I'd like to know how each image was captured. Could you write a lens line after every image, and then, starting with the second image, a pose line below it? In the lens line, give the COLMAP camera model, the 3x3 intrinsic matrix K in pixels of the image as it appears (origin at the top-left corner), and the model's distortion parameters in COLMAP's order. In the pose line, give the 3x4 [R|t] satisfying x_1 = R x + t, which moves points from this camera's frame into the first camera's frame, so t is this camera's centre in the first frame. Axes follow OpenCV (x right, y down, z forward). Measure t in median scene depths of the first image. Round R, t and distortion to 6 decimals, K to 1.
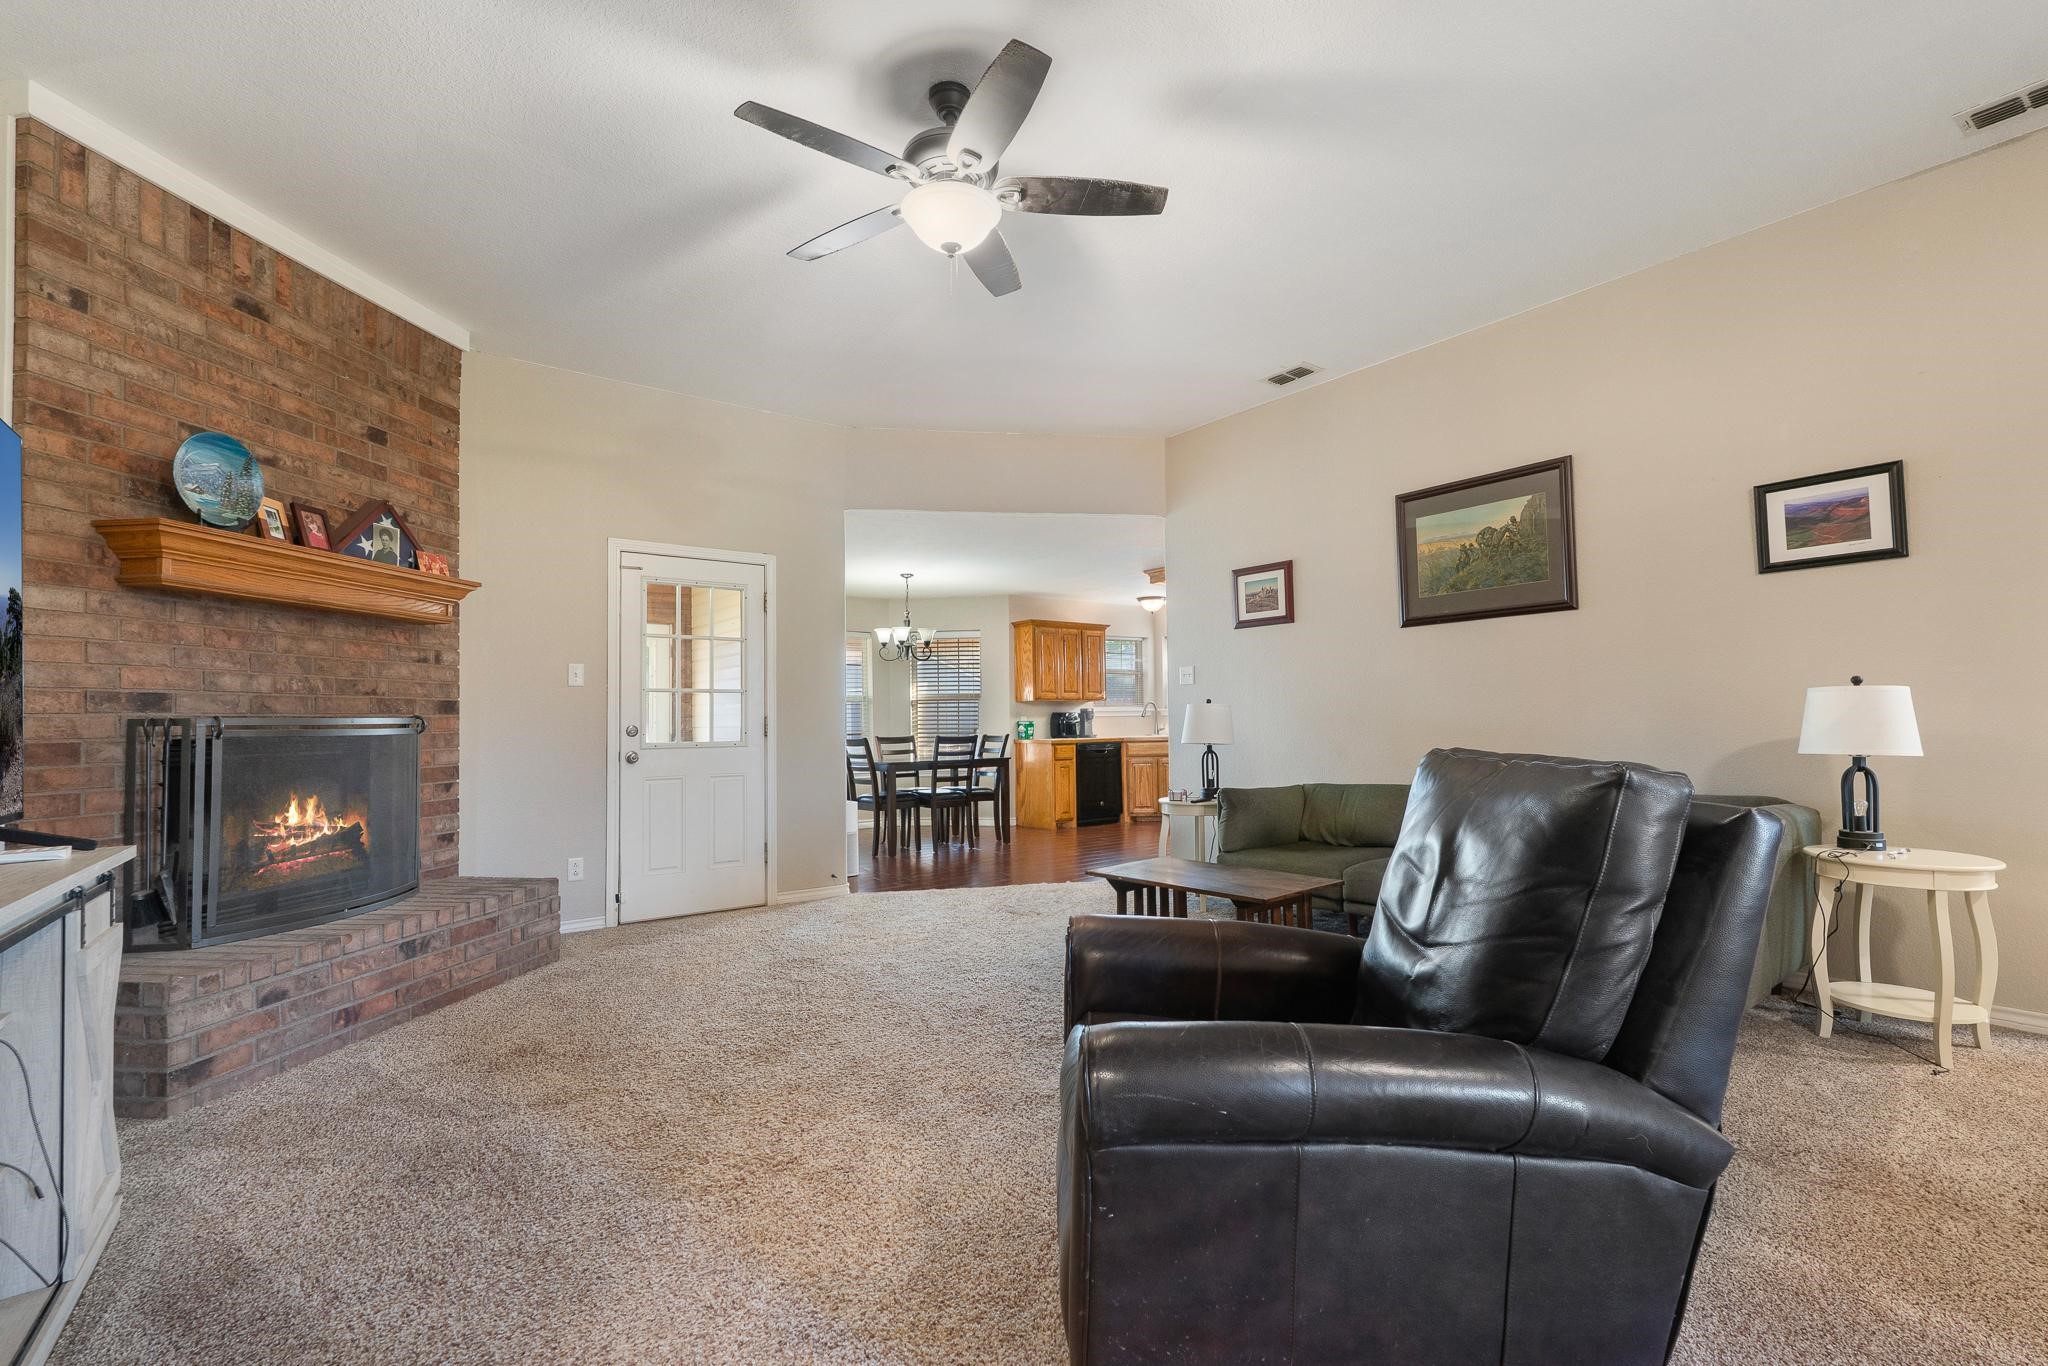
lens RADIAL K [[911.8, 0, 997.4], [0, 911.8, 673.2], [0, 0, 1]] dist [-0.001213, 0.000175]
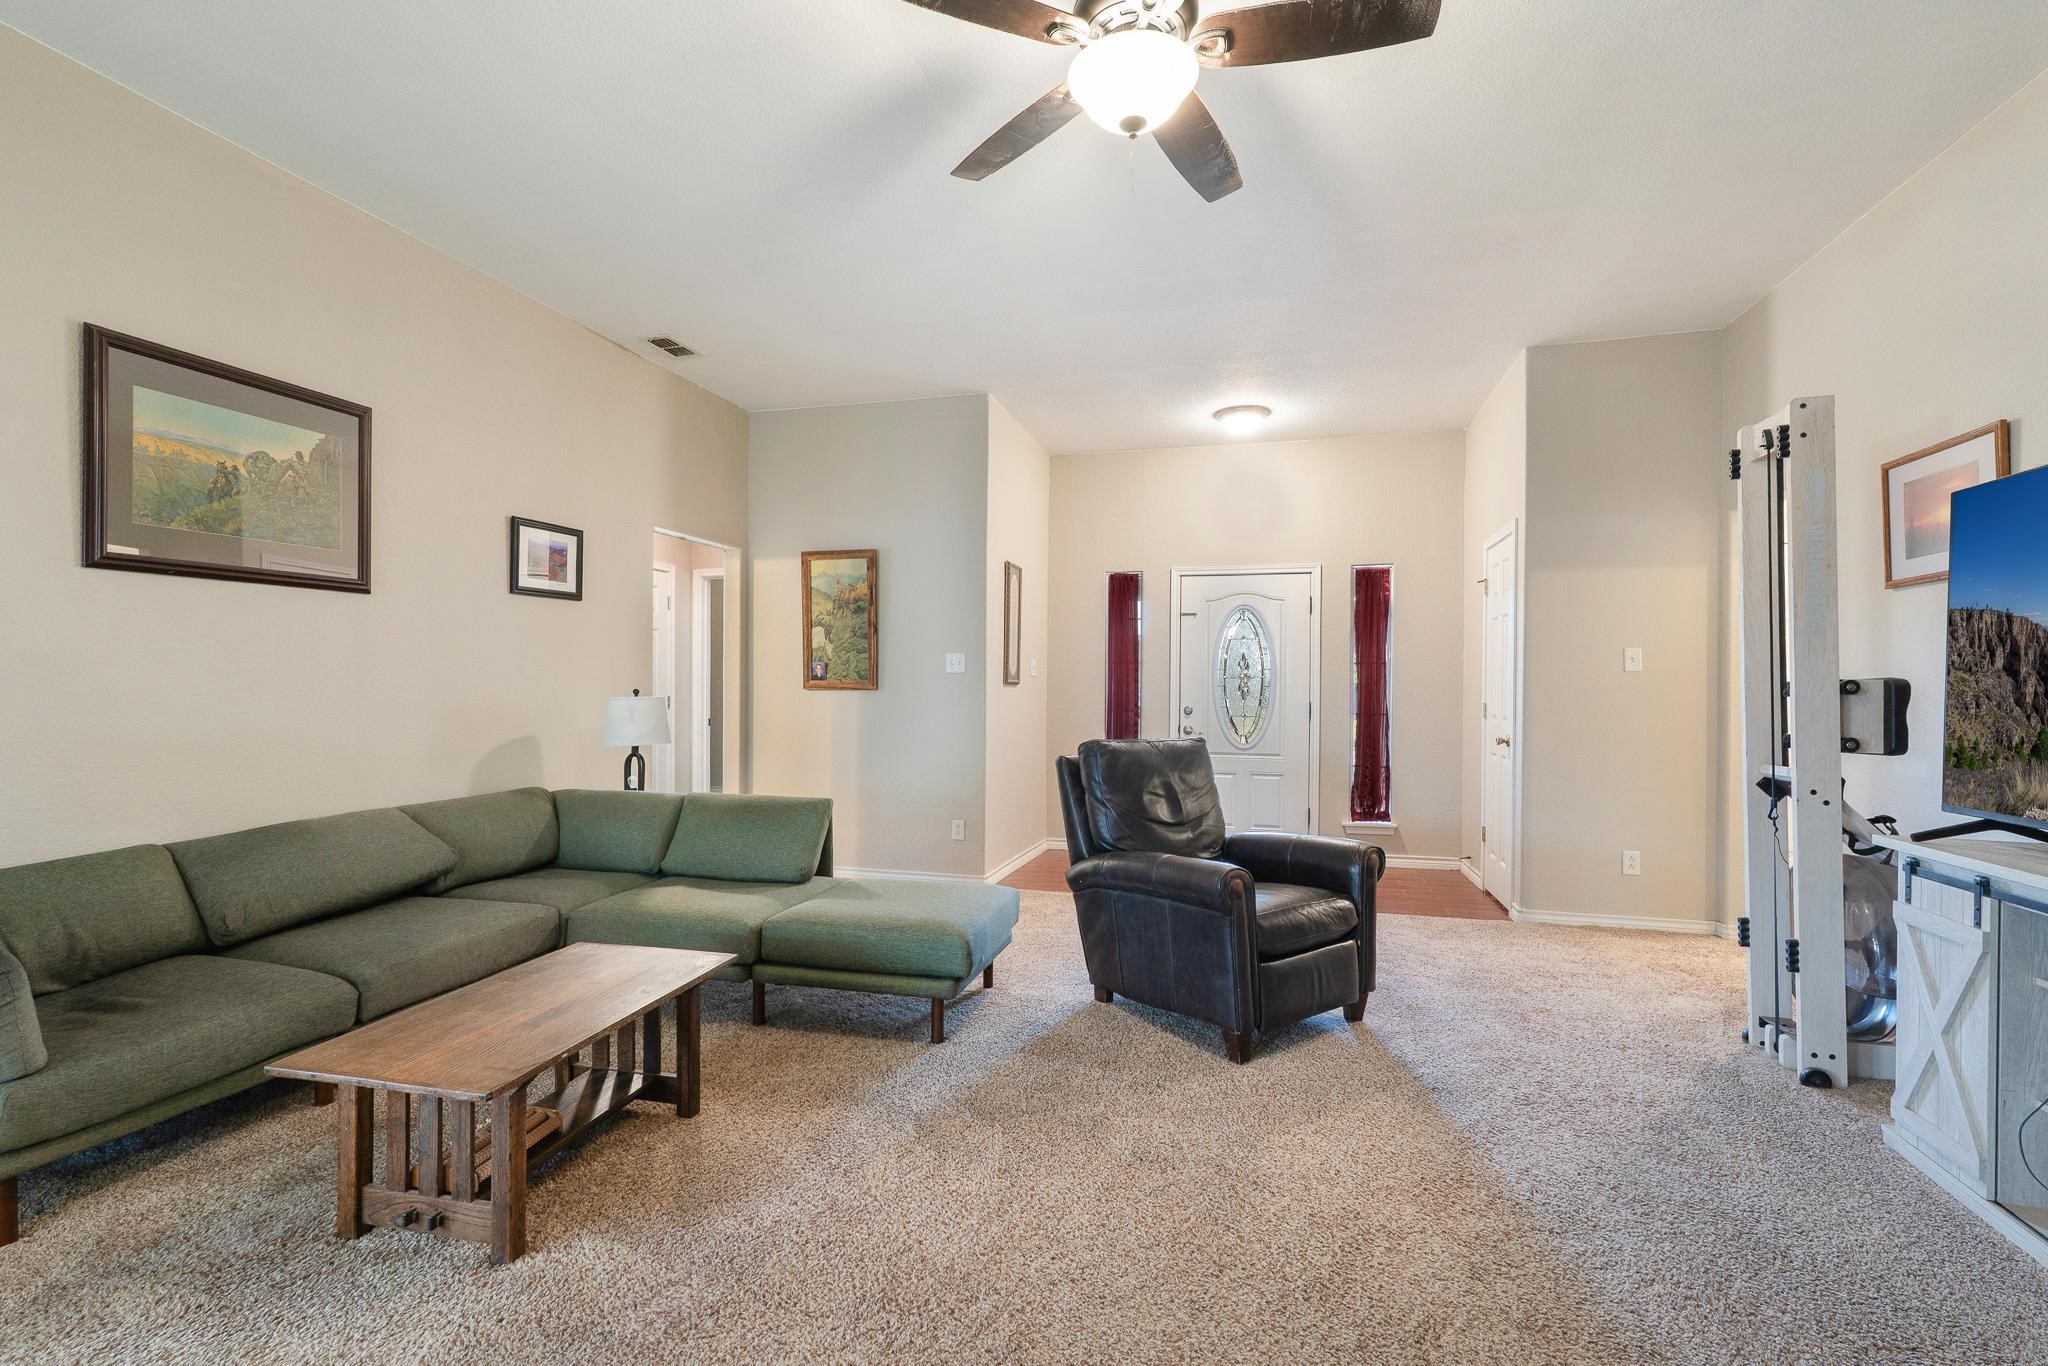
lens RADIAL K [[912.5, 0, 1028.1], [0, 912.5, 687.8], [0, 0, 1]] dist [0.000284, 0.000424]
pose [[-0.639653, 0.007124, 0.768630, -0.465691], [-0.038776, 0.998385, -0.041522, 0.034415], [-0.767685, -0.056364, -0.638344, 1.199463]]
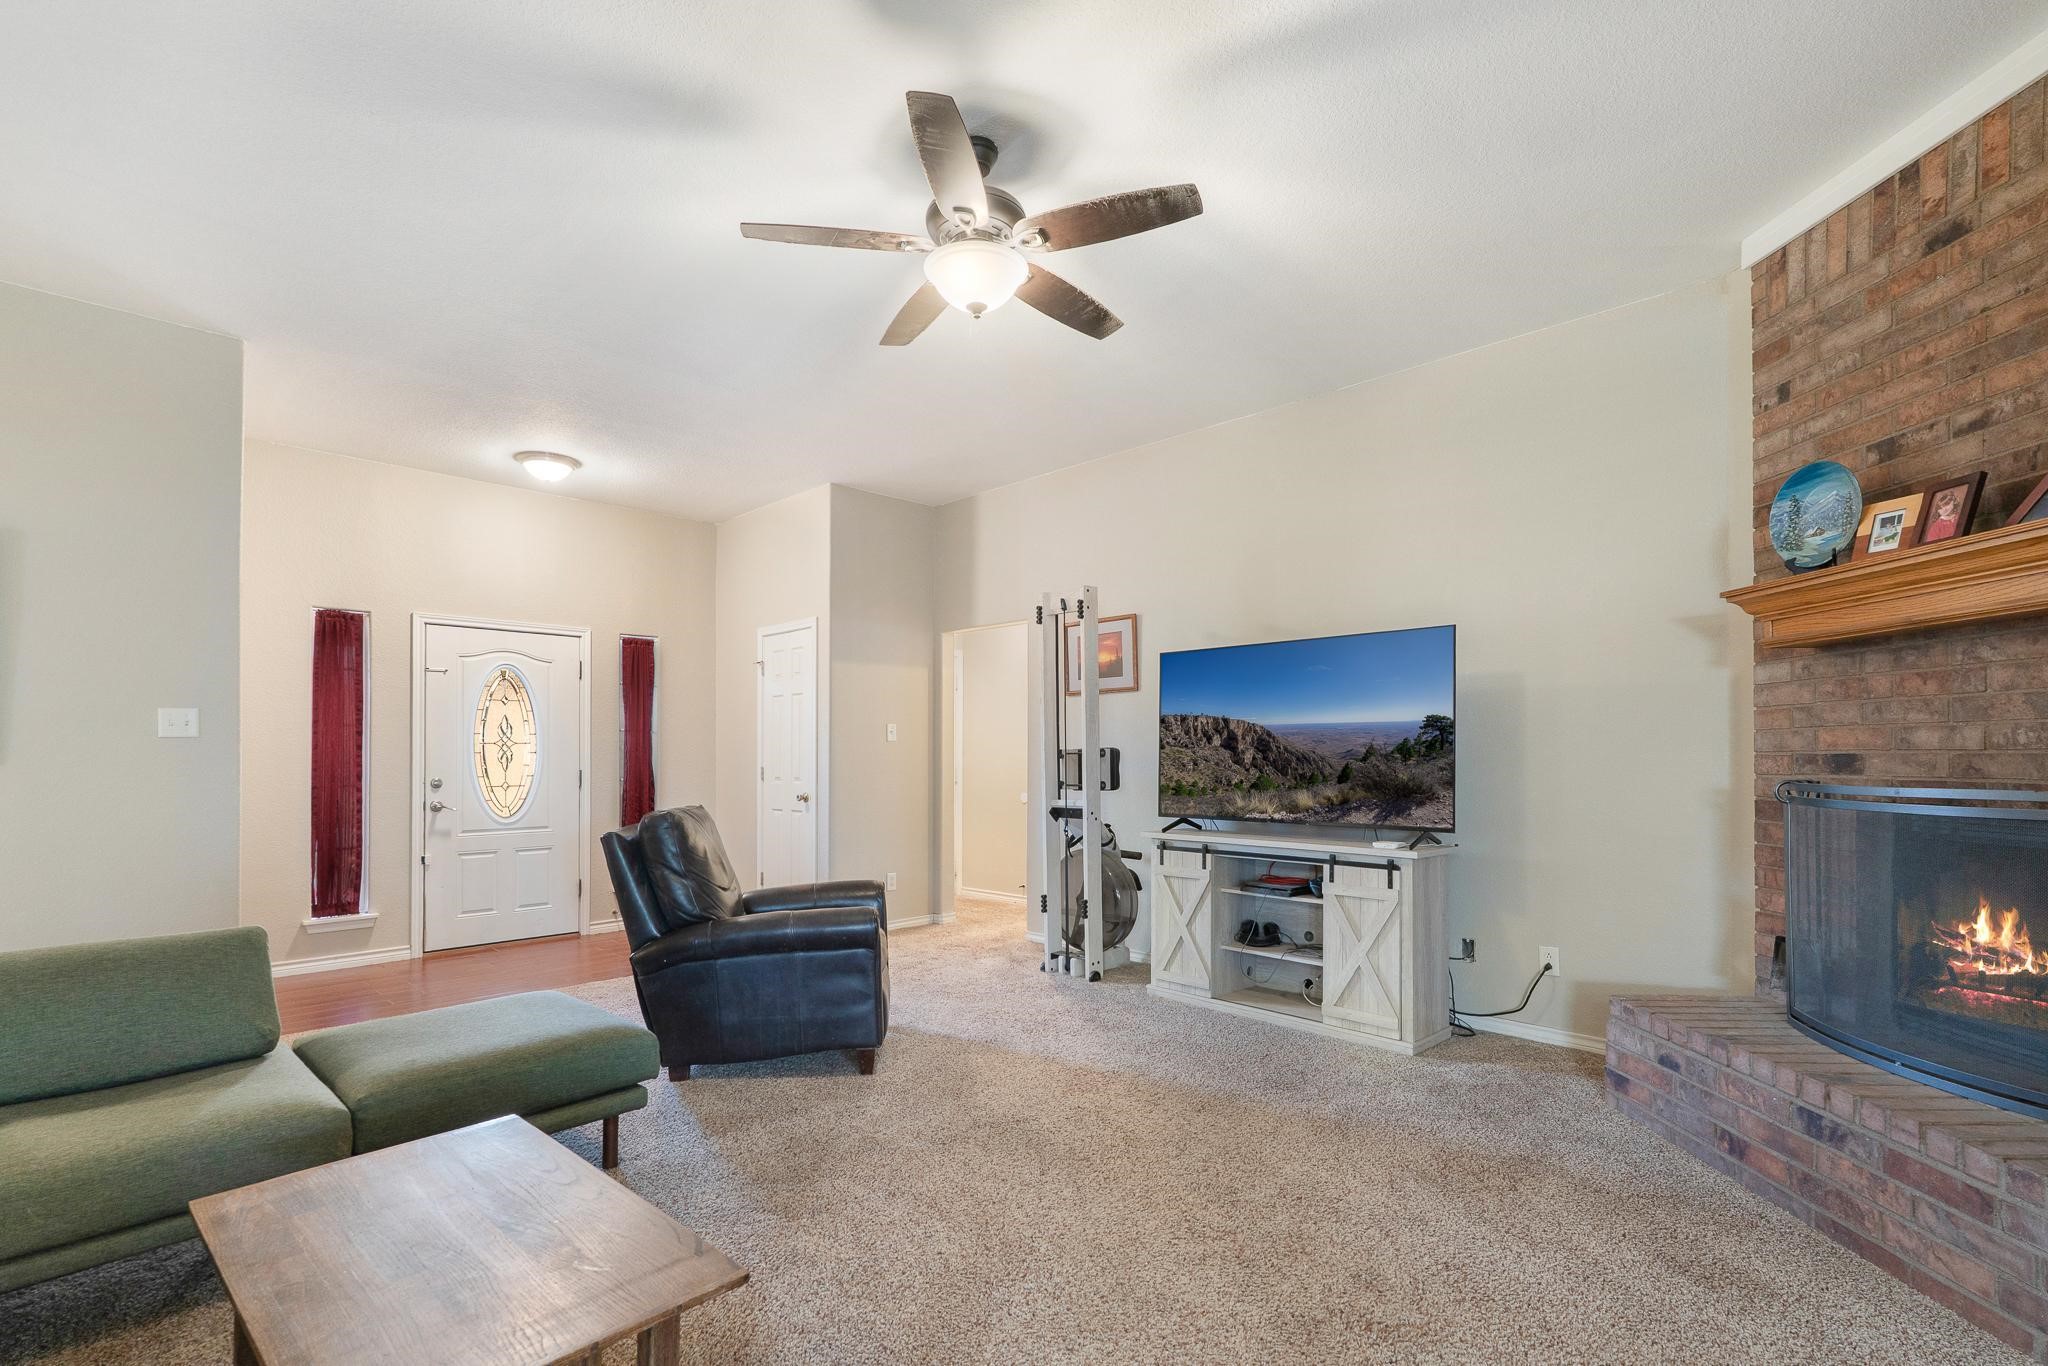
lens RADIAL K [[917.7, 0, 1028.3], [0, 917.7, 734.2], [0, 0, 1]] dist [-0.001332, 0.000366]
pose [[-0.984079, 0.008670, -0.177523, 0.057446], [0.021574, 0.997251, -0.070890, 0.042972], [0.176420, -0.073591, -0.981560, 1.528122]]
